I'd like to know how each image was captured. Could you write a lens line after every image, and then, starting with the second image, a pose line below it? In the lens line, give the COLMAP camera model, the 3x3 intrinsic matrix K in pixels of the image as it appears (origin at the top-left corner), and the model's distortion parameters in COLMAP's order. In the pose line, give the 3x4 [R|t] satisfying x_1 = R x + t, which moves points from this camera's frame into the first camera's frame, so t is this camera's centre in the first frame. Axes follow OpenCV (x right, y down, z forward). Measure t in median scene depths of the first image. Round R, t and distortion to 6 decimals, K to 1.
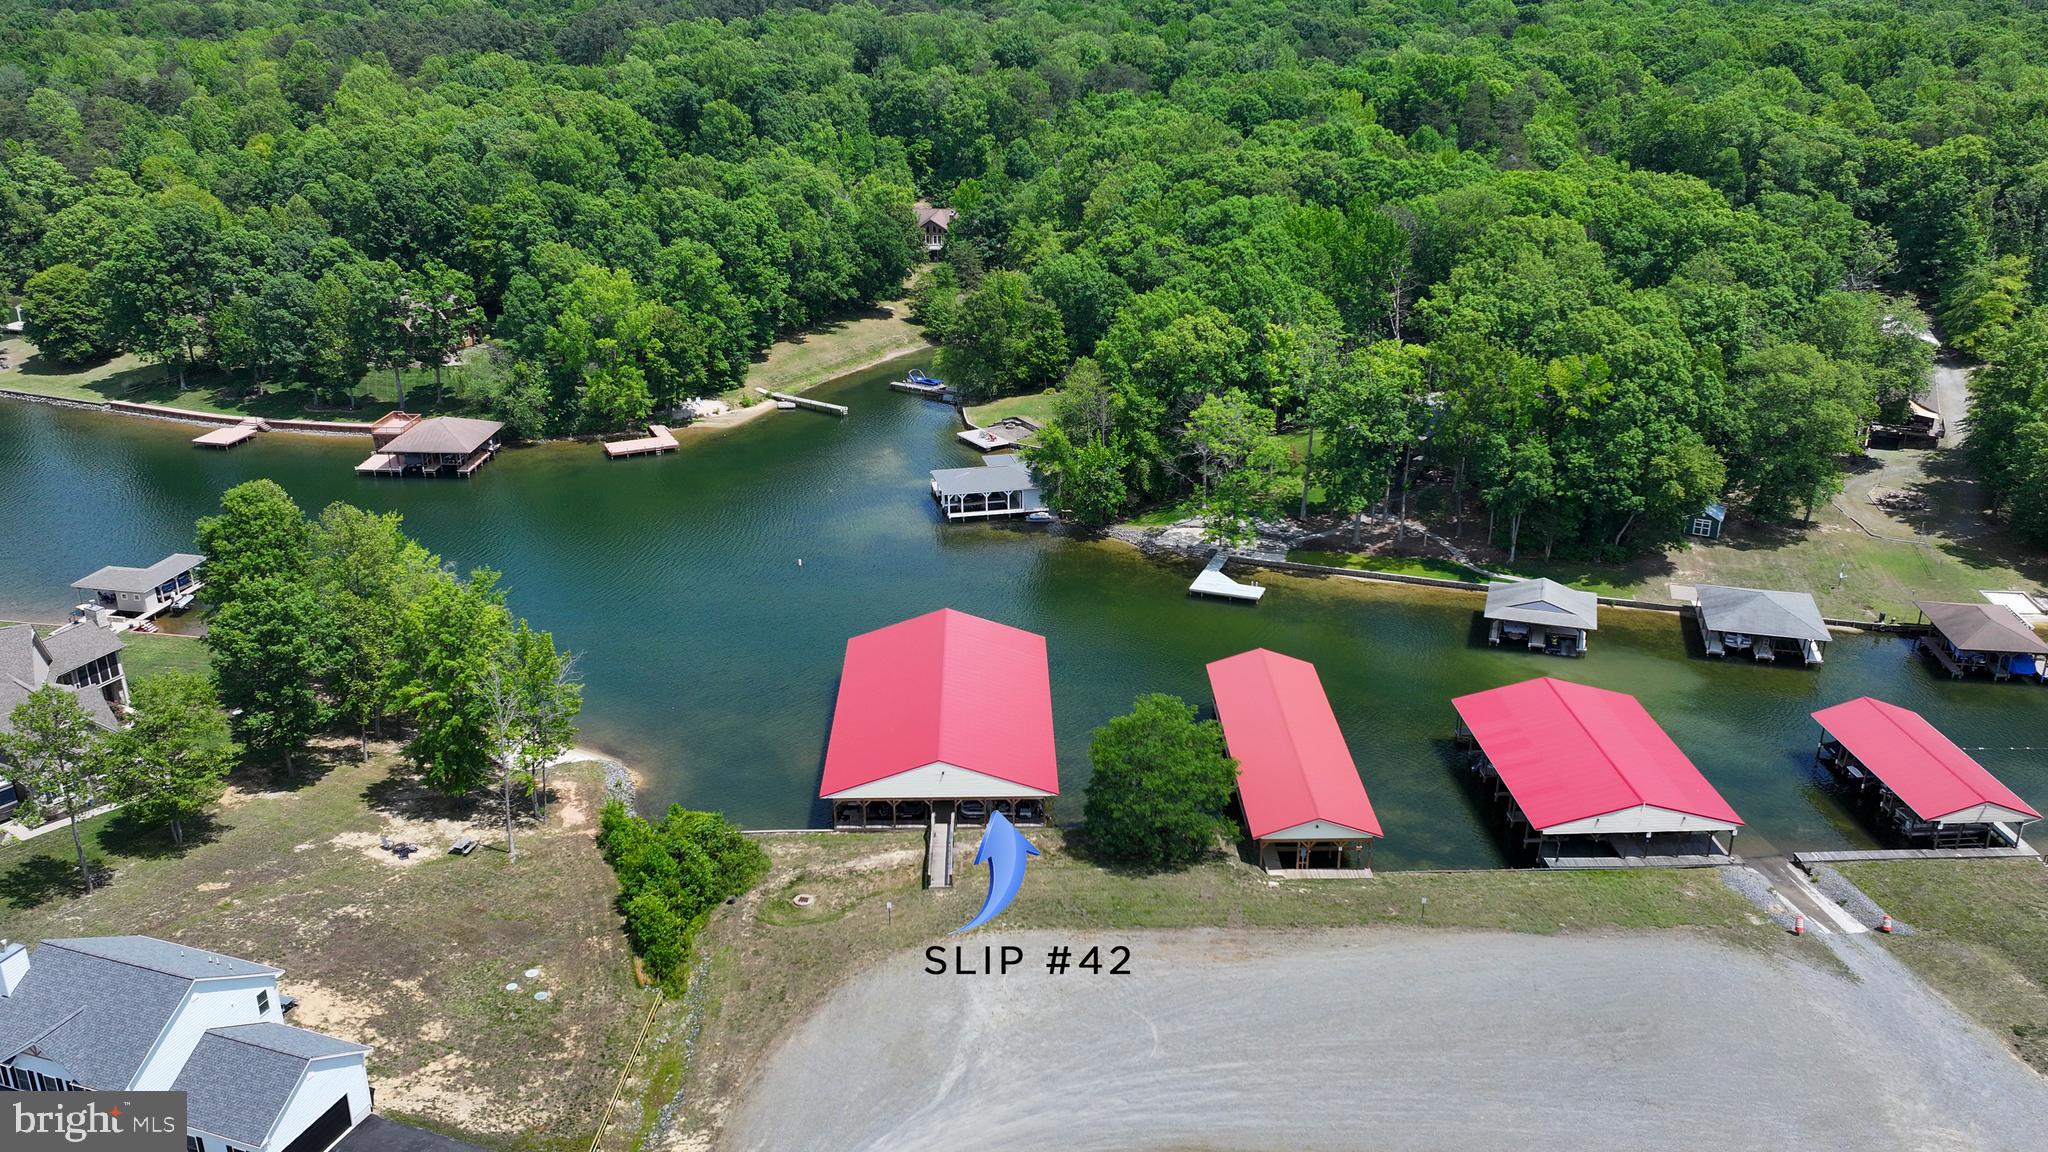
lens RADIAL K [[1674.0, 0, 1024.0], [0, 1674.0, 576.0], [0, 0, 1]] dist [0.004279, -0.006683]
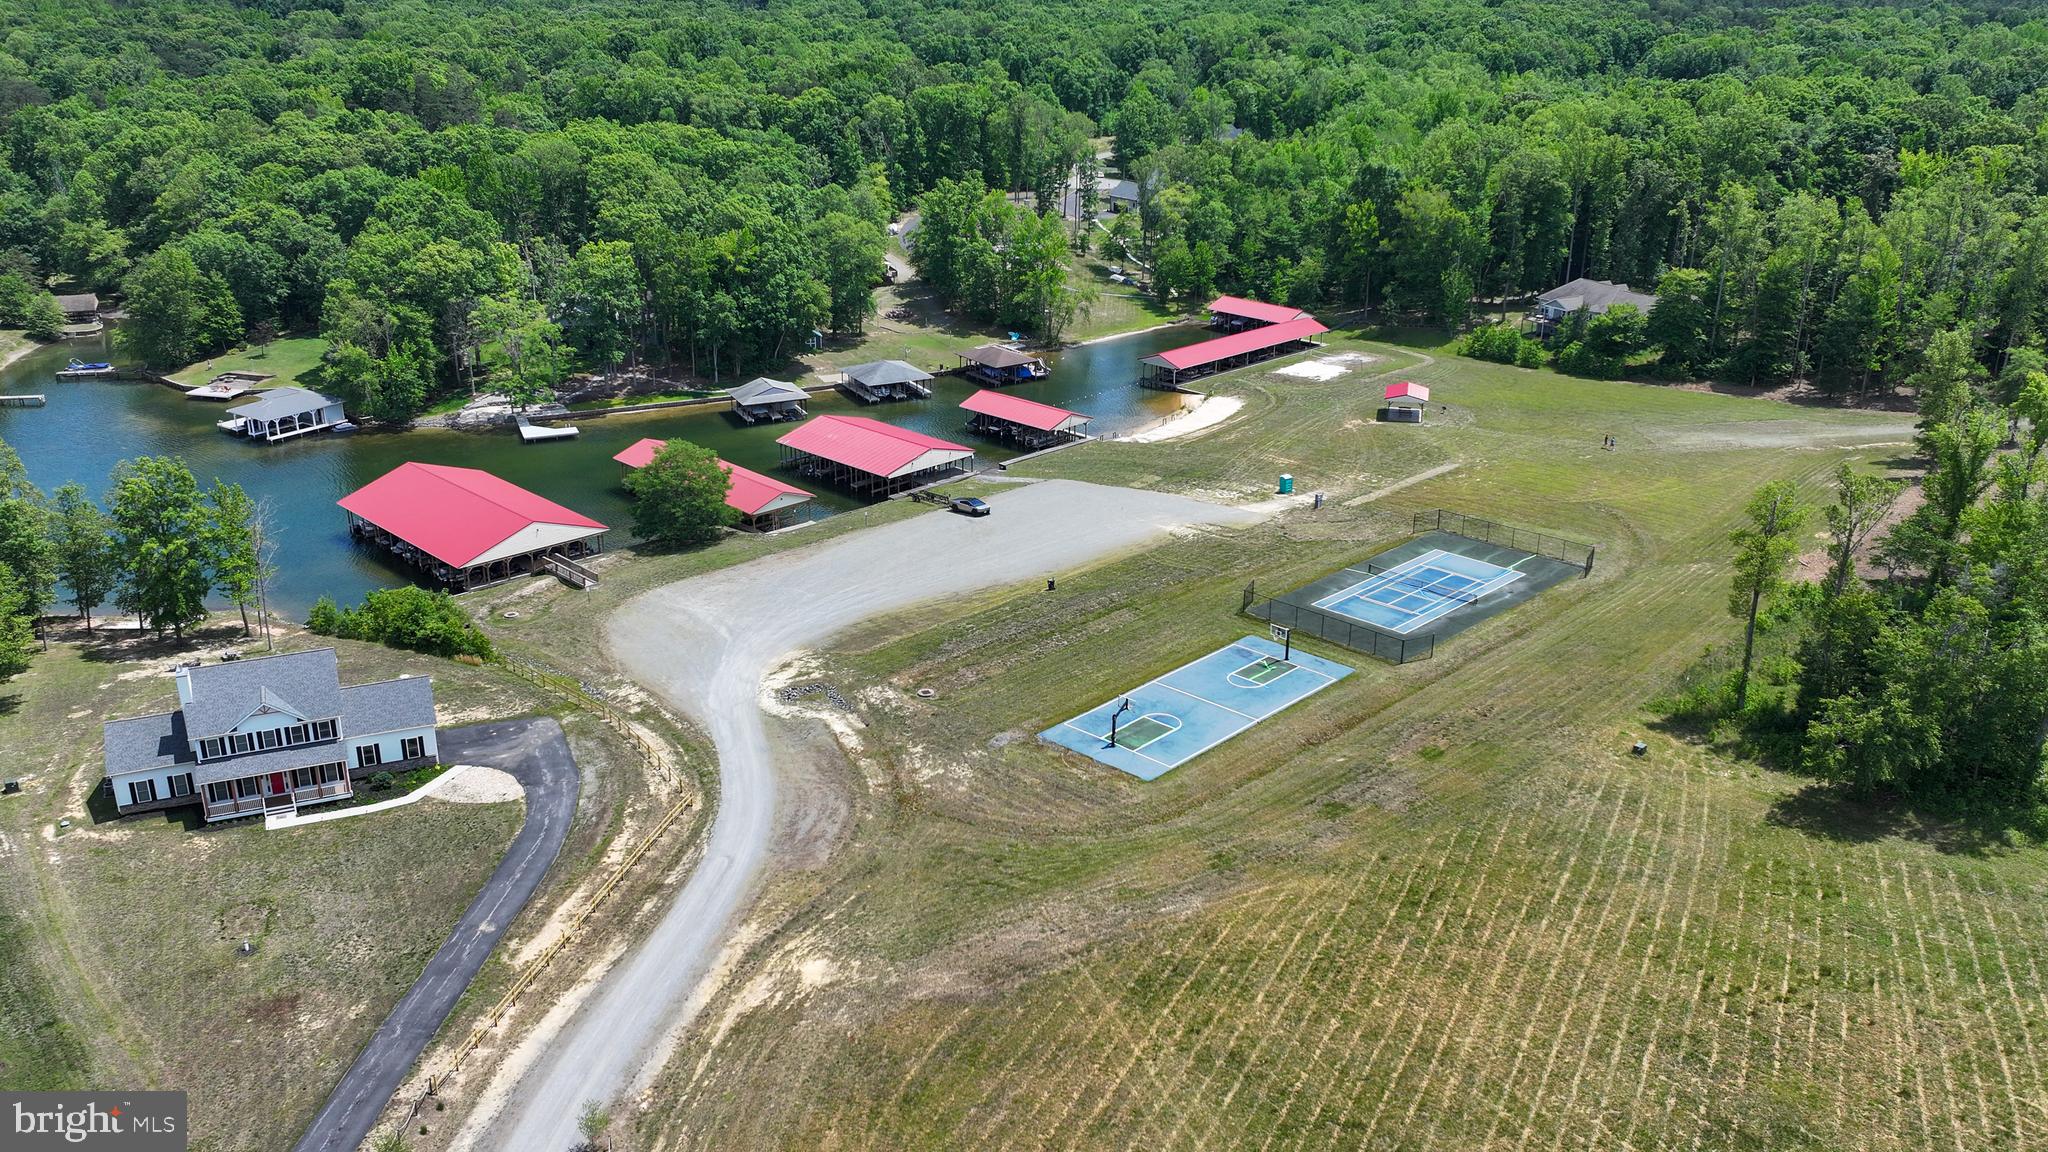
lens RADIAL K [[1674.0, 0, 1024.0], [0, 1674.0, 576.0], [0, 0, 1]] dist [0.004279, -0.006683]
pose [[0.733750, -0.239244, 0.635903, -0.469271], [0.245183, 0.966123, 0.080572, 0.101157], [-0.633637, 0.096792, 0.767551, -0.250623]]
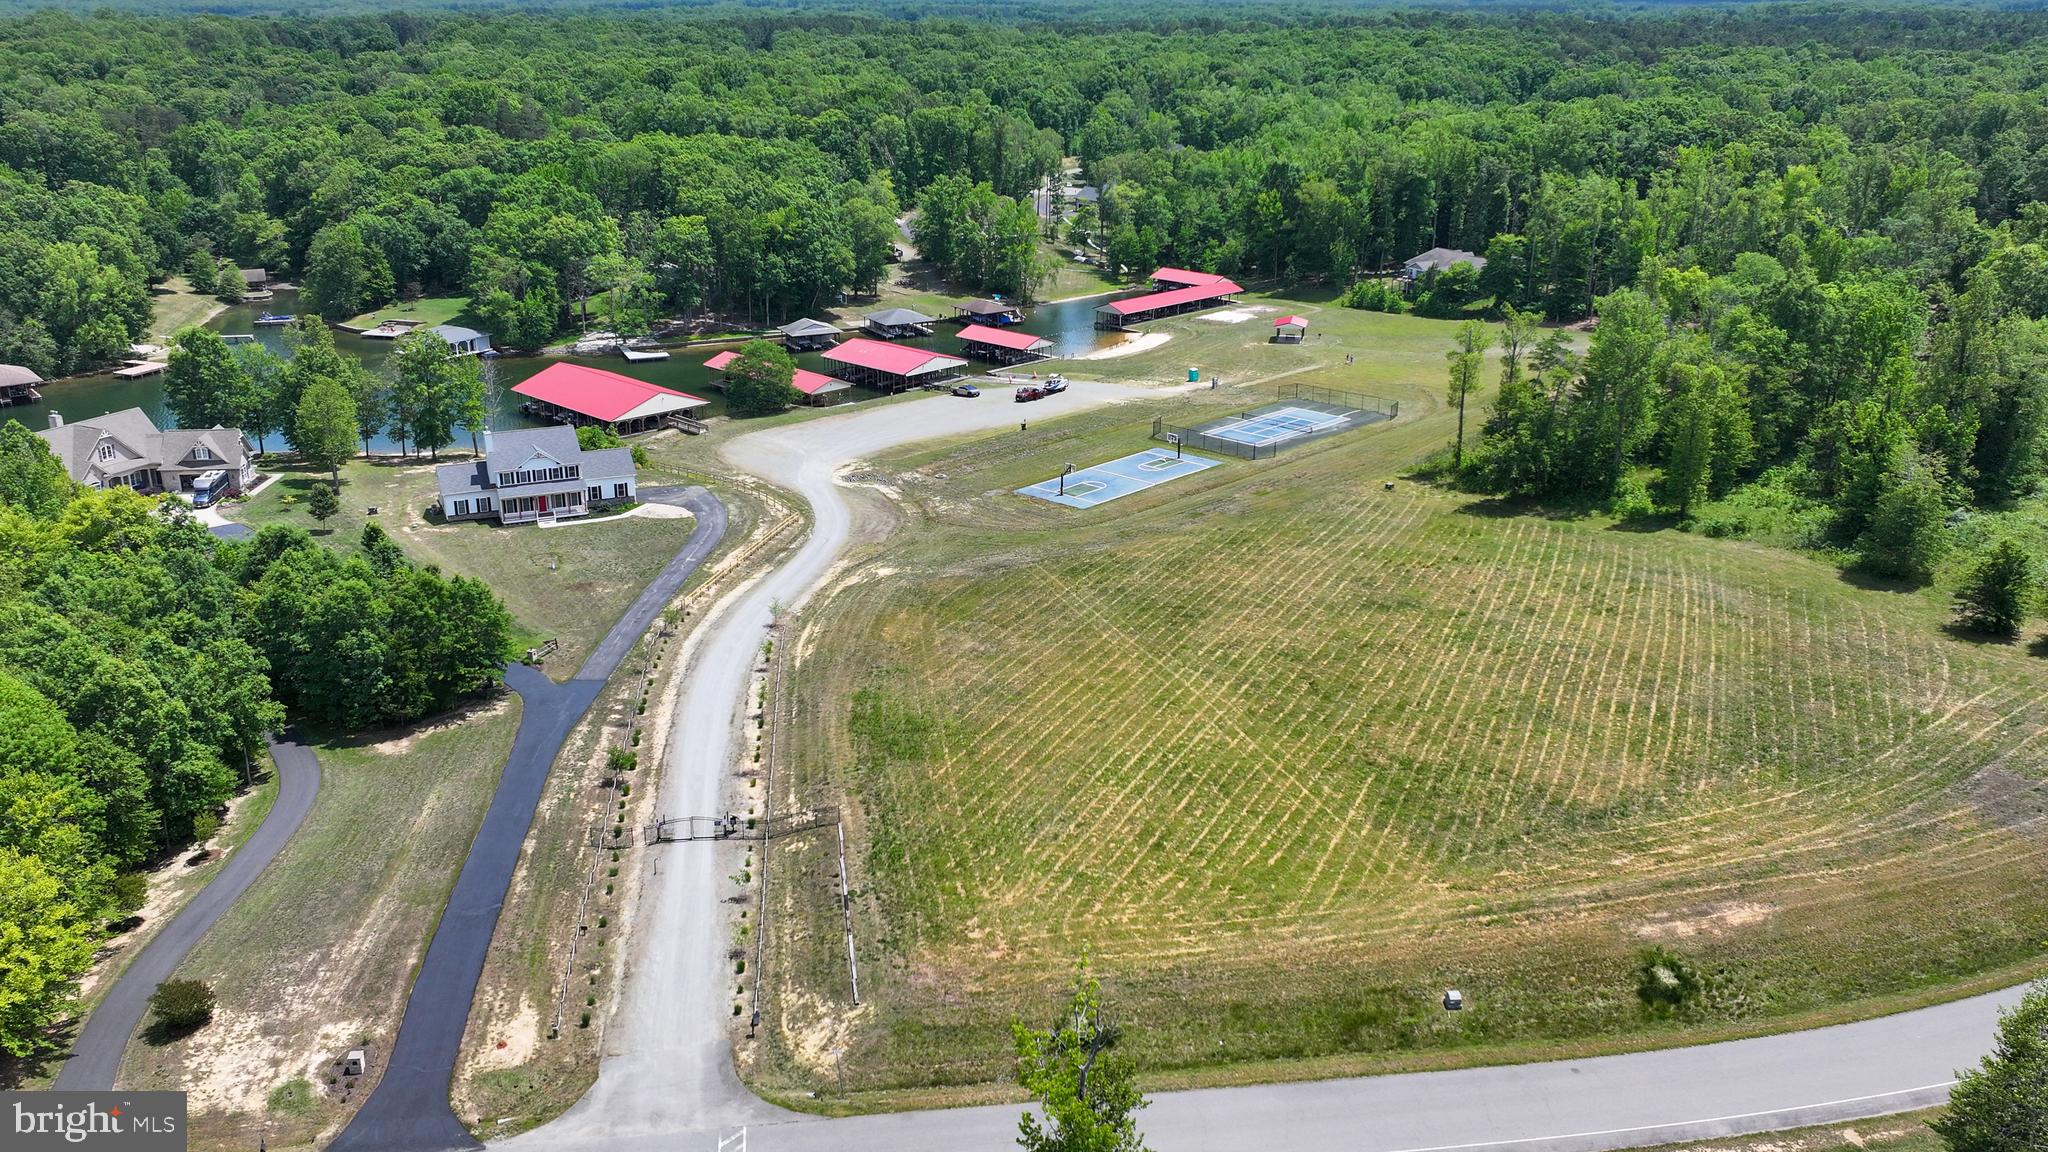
lens RADIAL K [[1674.0, 0, 1024.0], [0, 1674.0, 576.0], [0, 0, 1]] dist [0.004279, -0.006683]
pose [[0.726019, -0.226513, 0.649298, -0.780218], [0.249936, 0.966541, 0.057718, 0.226405], [-0.640647, 0.120378, 0.758341, -0.564183]]
